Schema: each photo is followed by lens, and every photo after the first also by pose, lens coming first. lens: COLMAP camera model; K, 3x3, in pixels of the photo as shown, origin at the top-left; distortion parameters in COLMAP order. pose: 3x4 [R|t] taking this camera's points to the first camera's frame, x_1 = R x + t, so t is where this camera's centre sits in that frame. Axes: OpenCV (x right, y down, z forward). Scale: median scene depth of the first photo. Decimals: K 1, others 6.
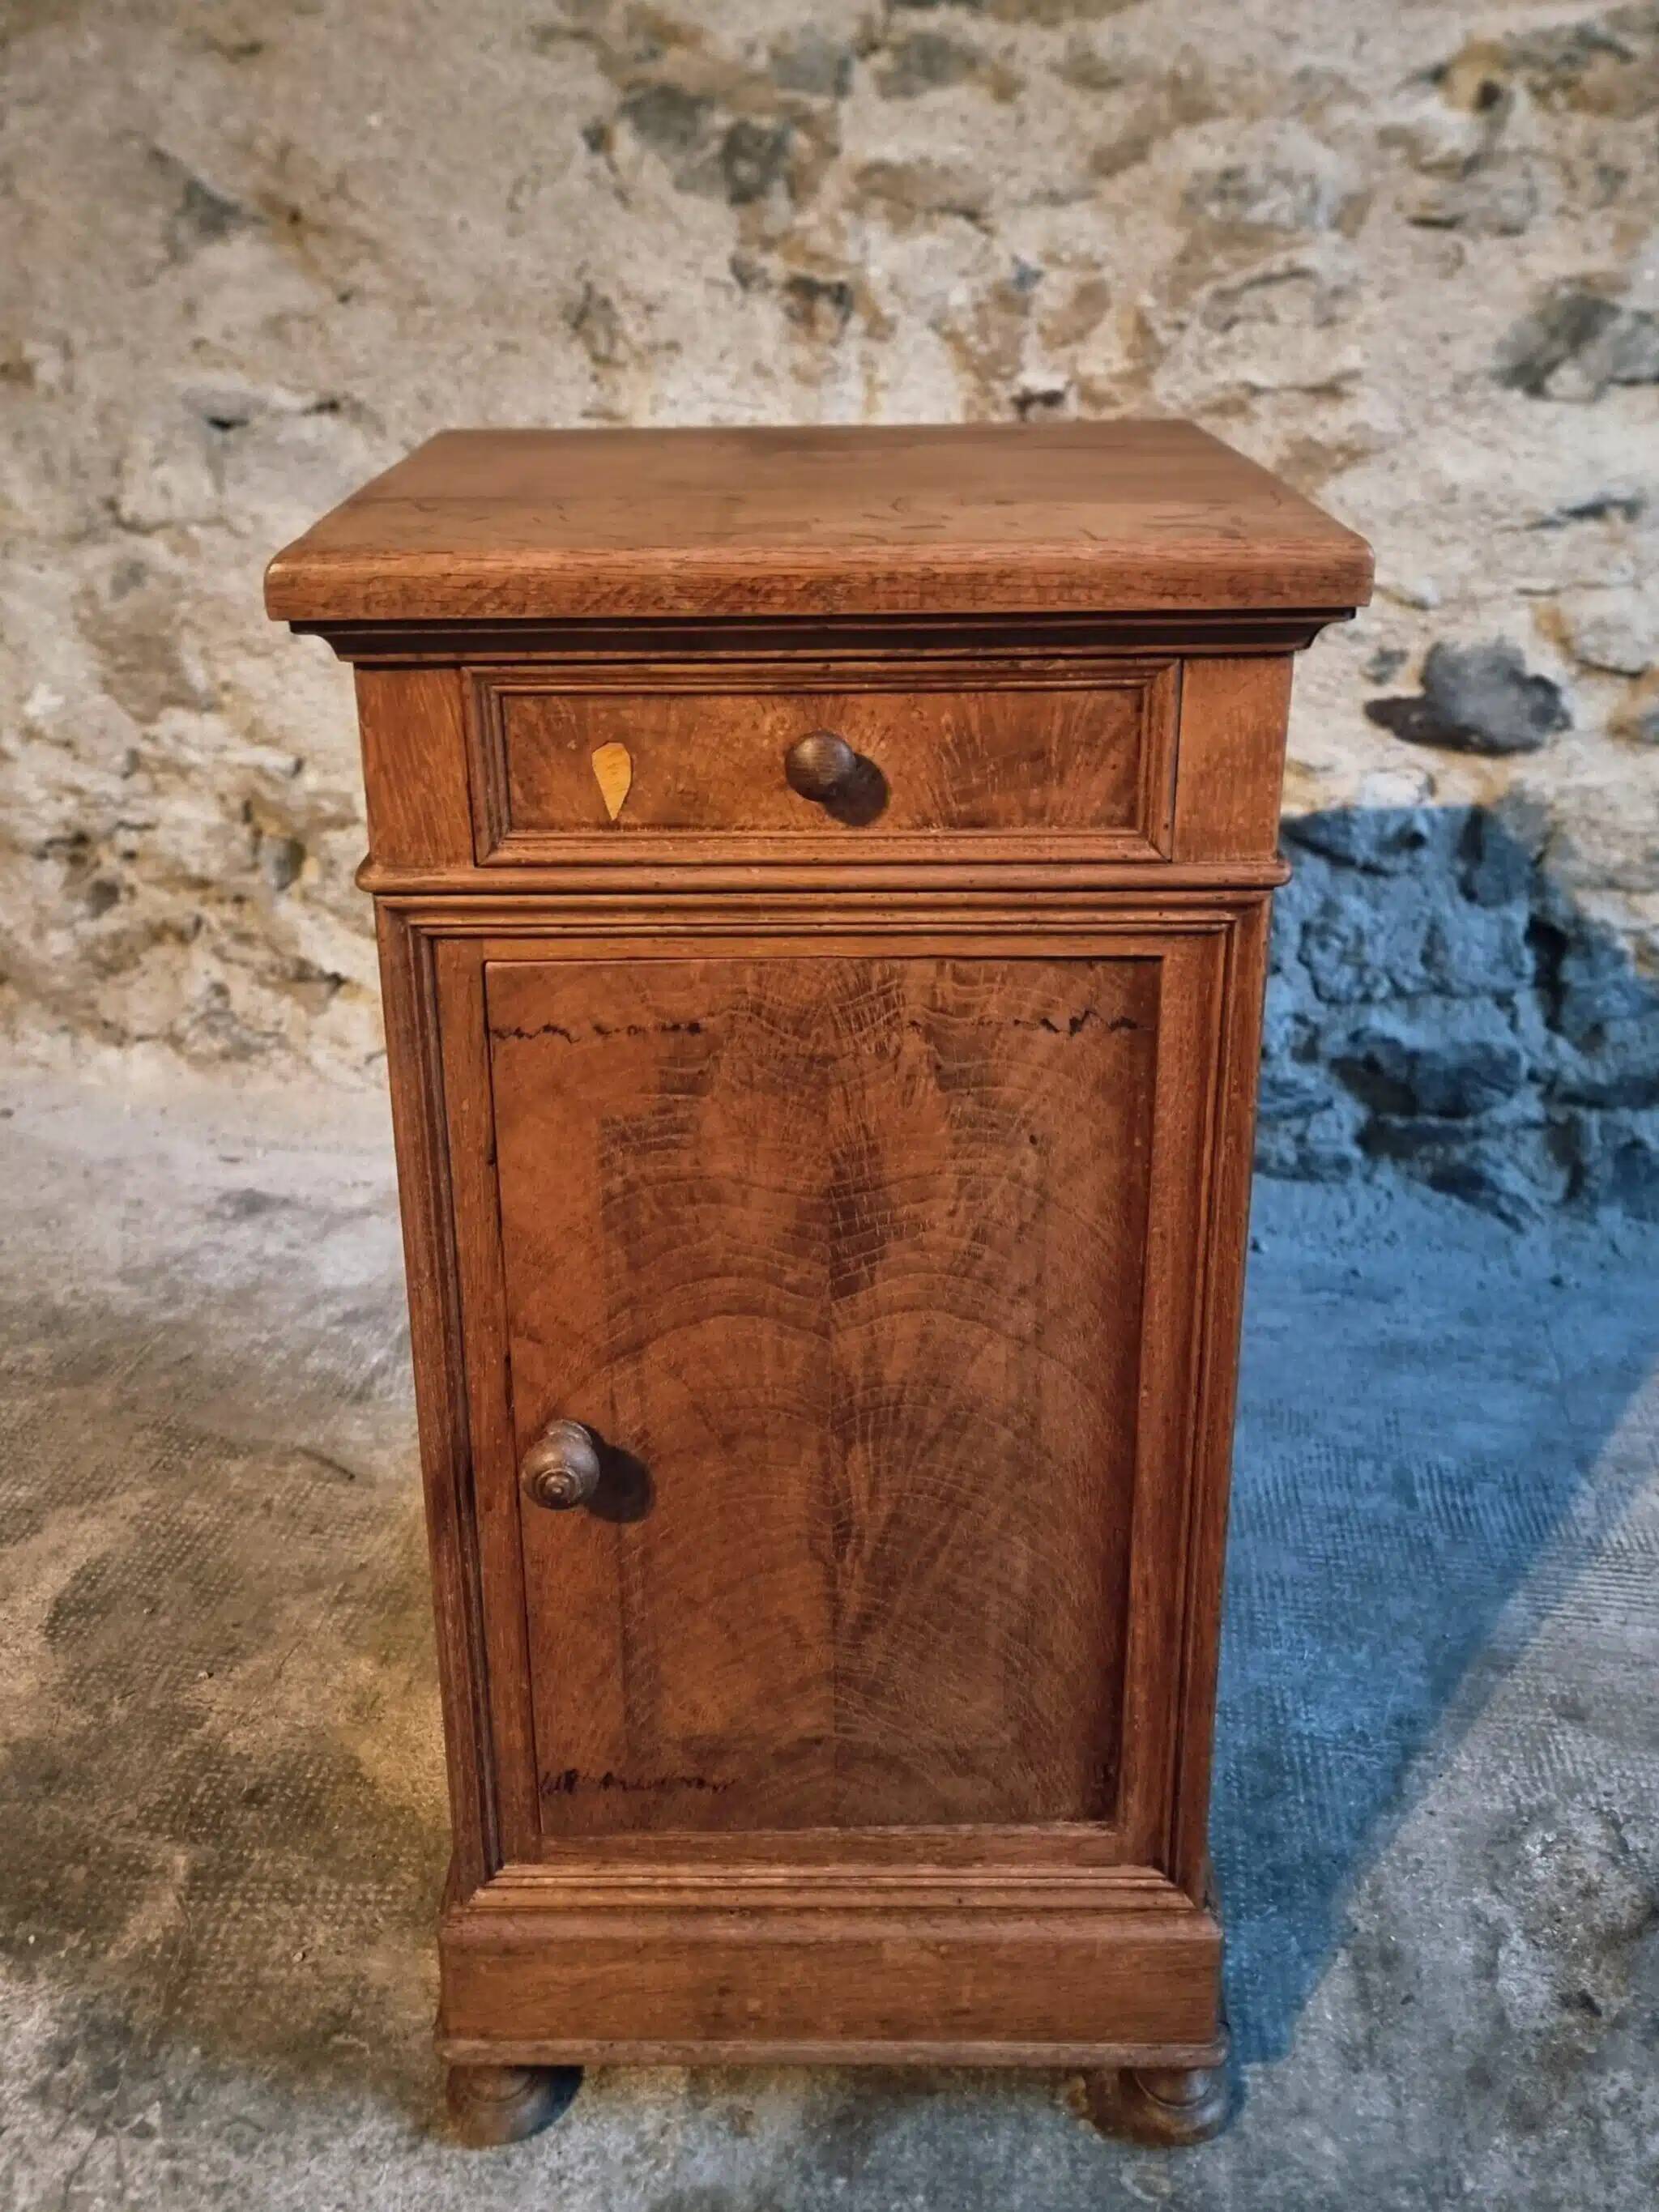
lens RADIAL K [[1976.0, 0, 807.9], [0, 1976.0, 898.5], [0, 0, 1]] dist [0.069923, -0.066569]
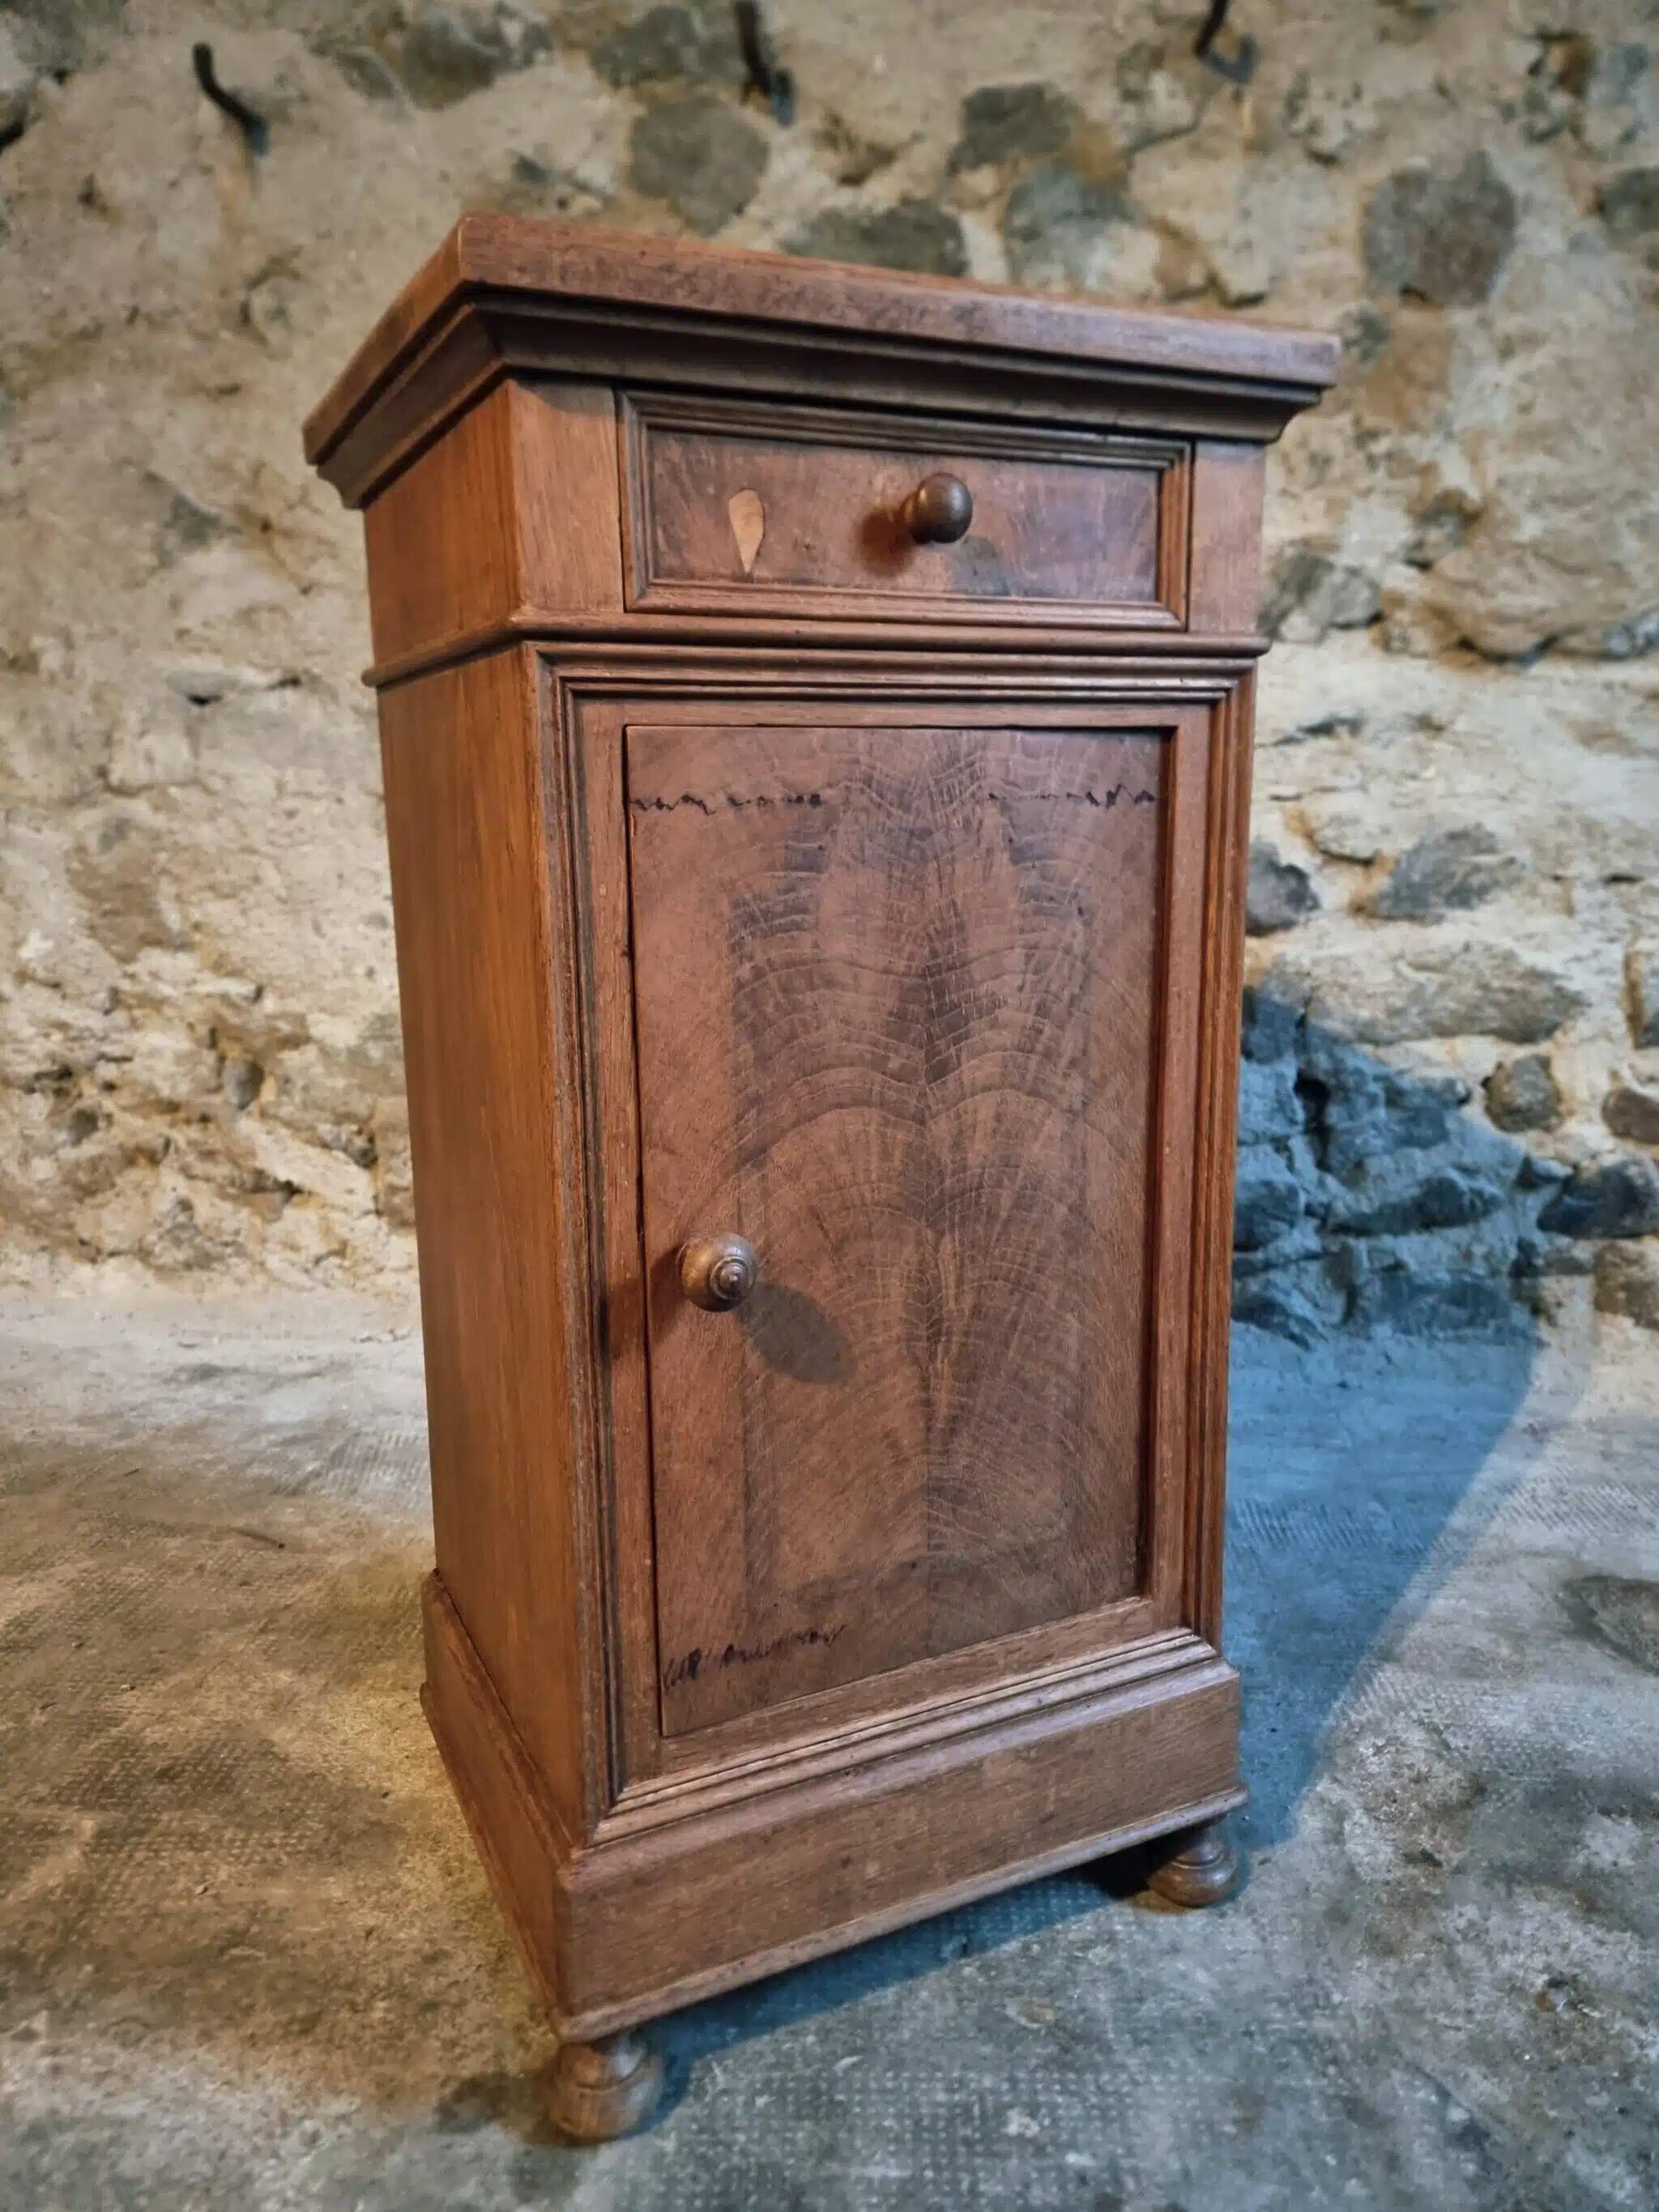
lens RADIAL K [[1586.6, 0, 829.4], [0, 1586.6, 1117.9], [0, 0, 1]] dist [0.056278, -0.058064]
pose [[0.997120, -0.016732, 0.073966, 0.007479], [0.028078, 0.987496, -0.155121, 0.183760], [-0.070446, 0.156751, 0.985123, 0.074593]]
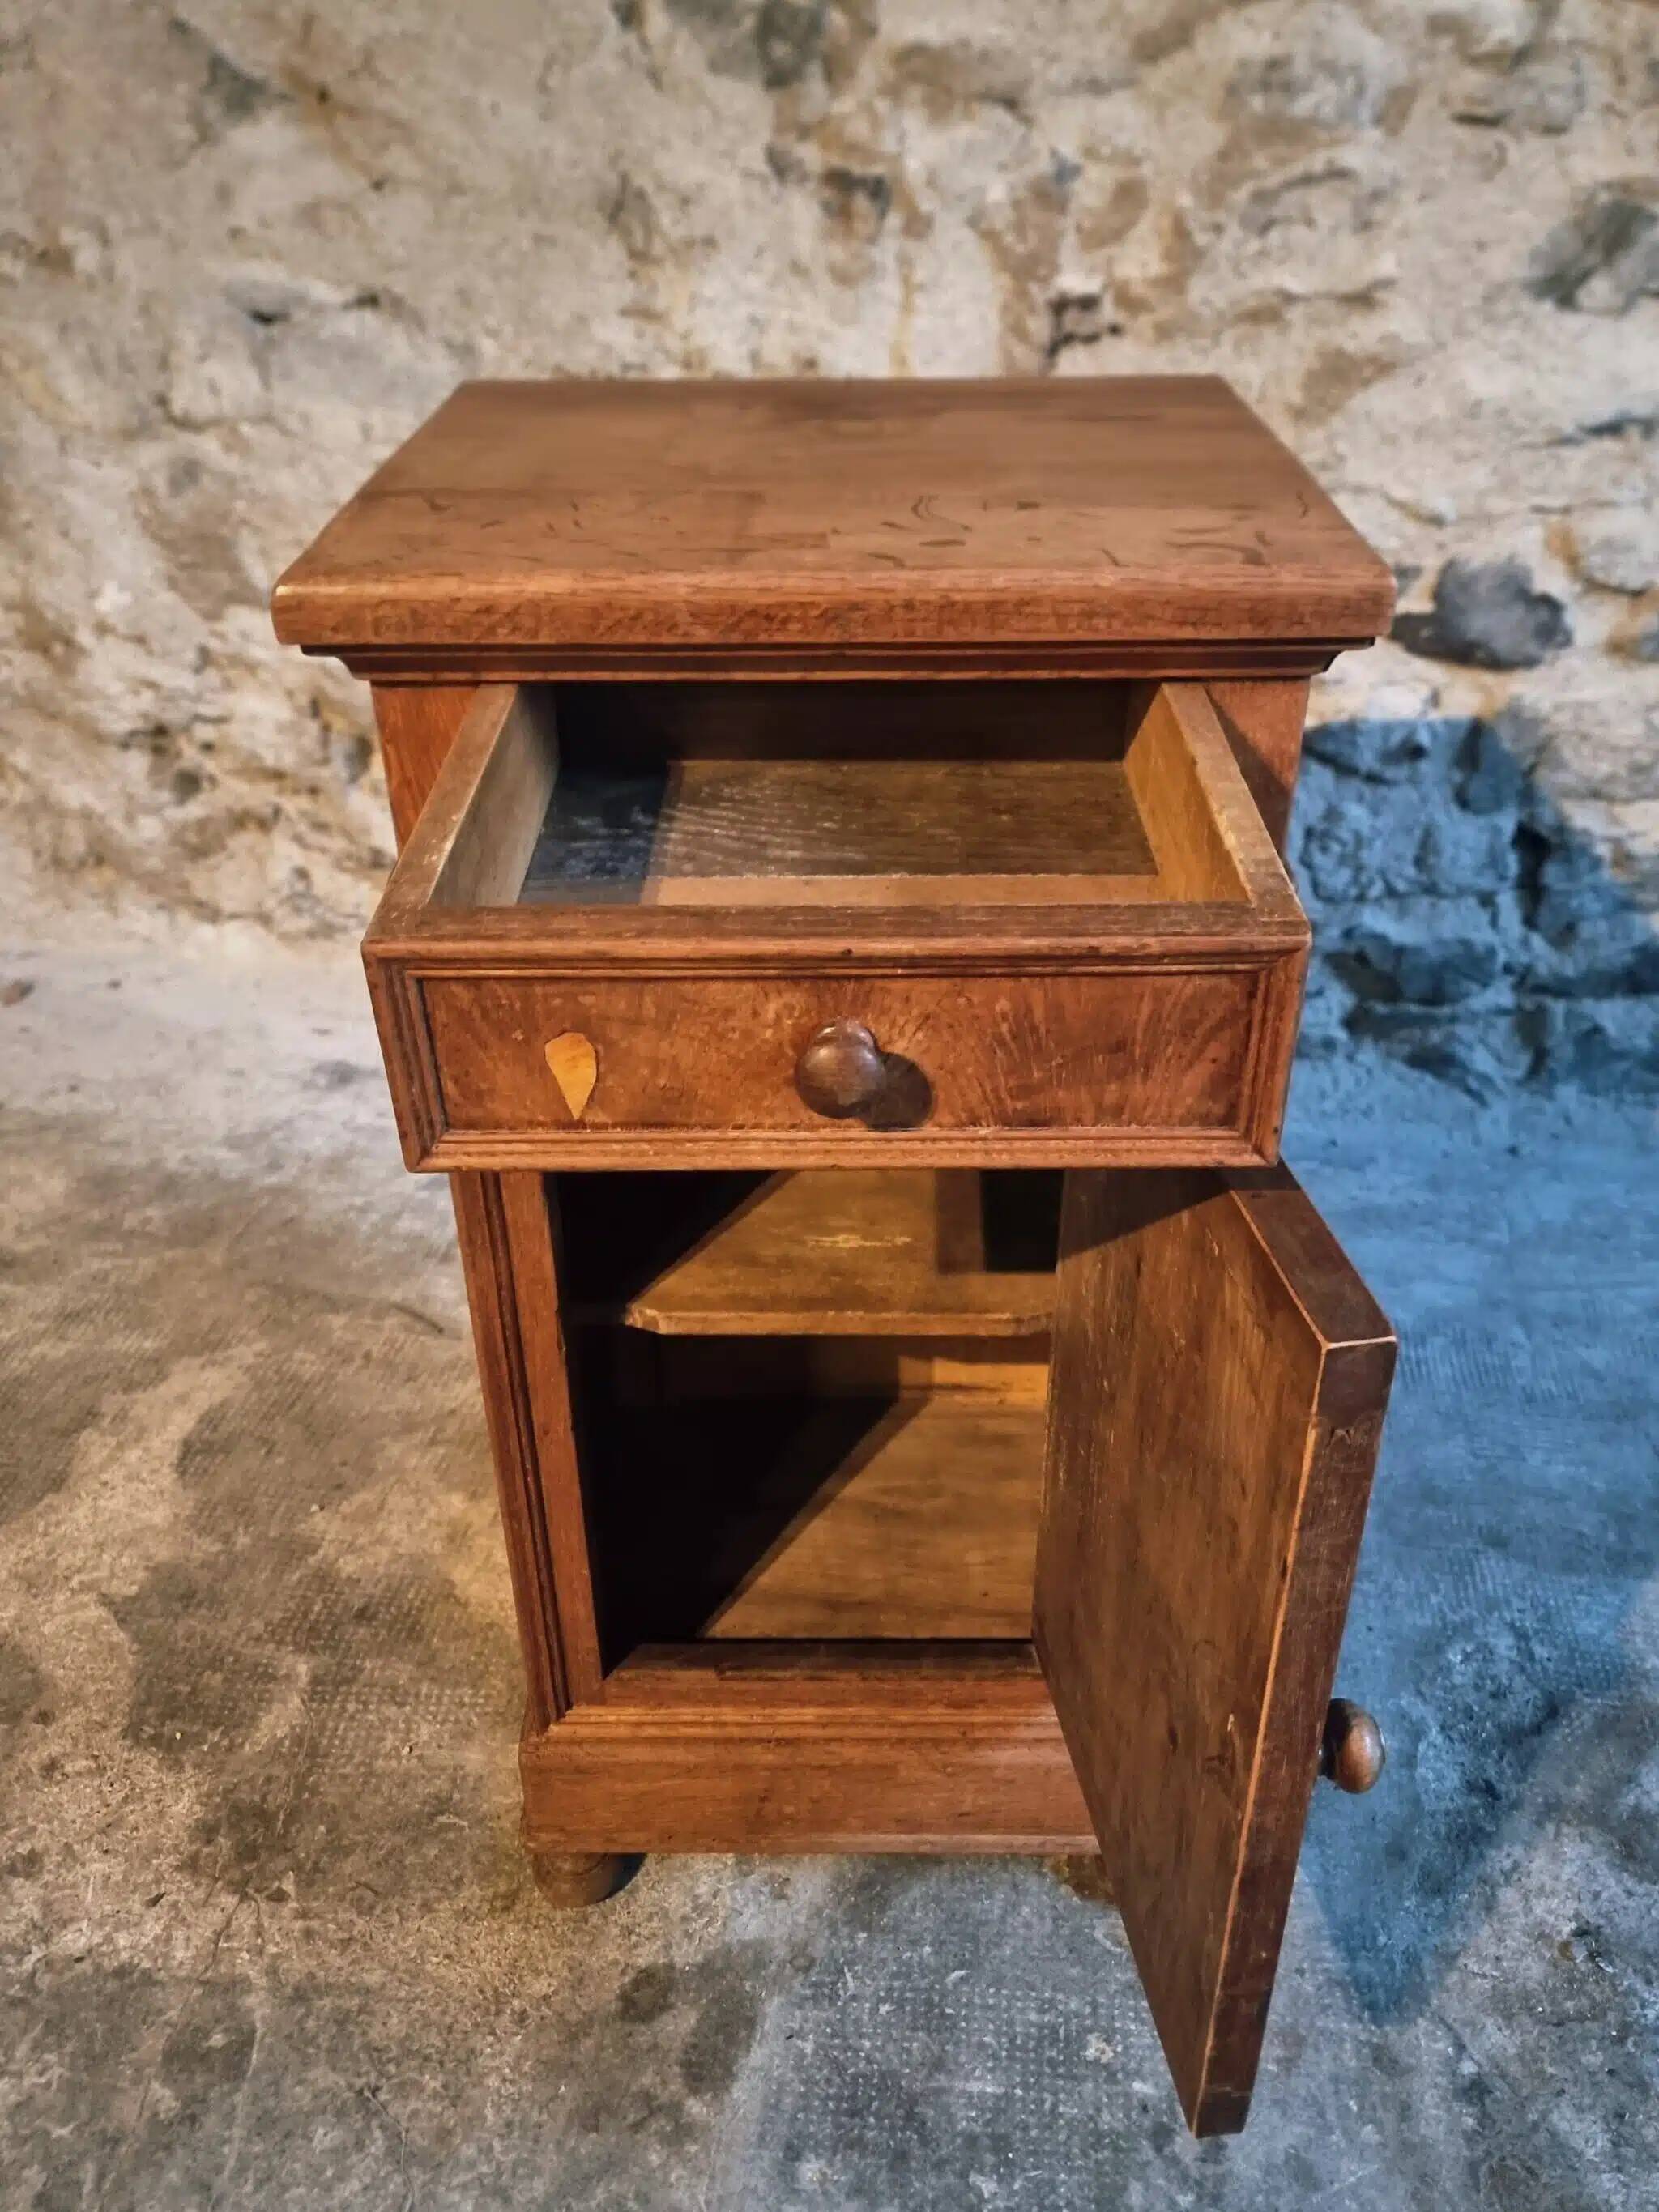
lens RADIAL K [[1768.5, 0, 872.6], [0, 1768.5, 1101.2], [0, 0, 1]] dist [0.042068, -0.032696]
pose [[0.999958, 0.002519, 0.008825, 0.007085], [-0.004308, 0.977920, 0.208934, -0.044510], [-0.008104, -0.208963, 0.977890, 0.035122]]
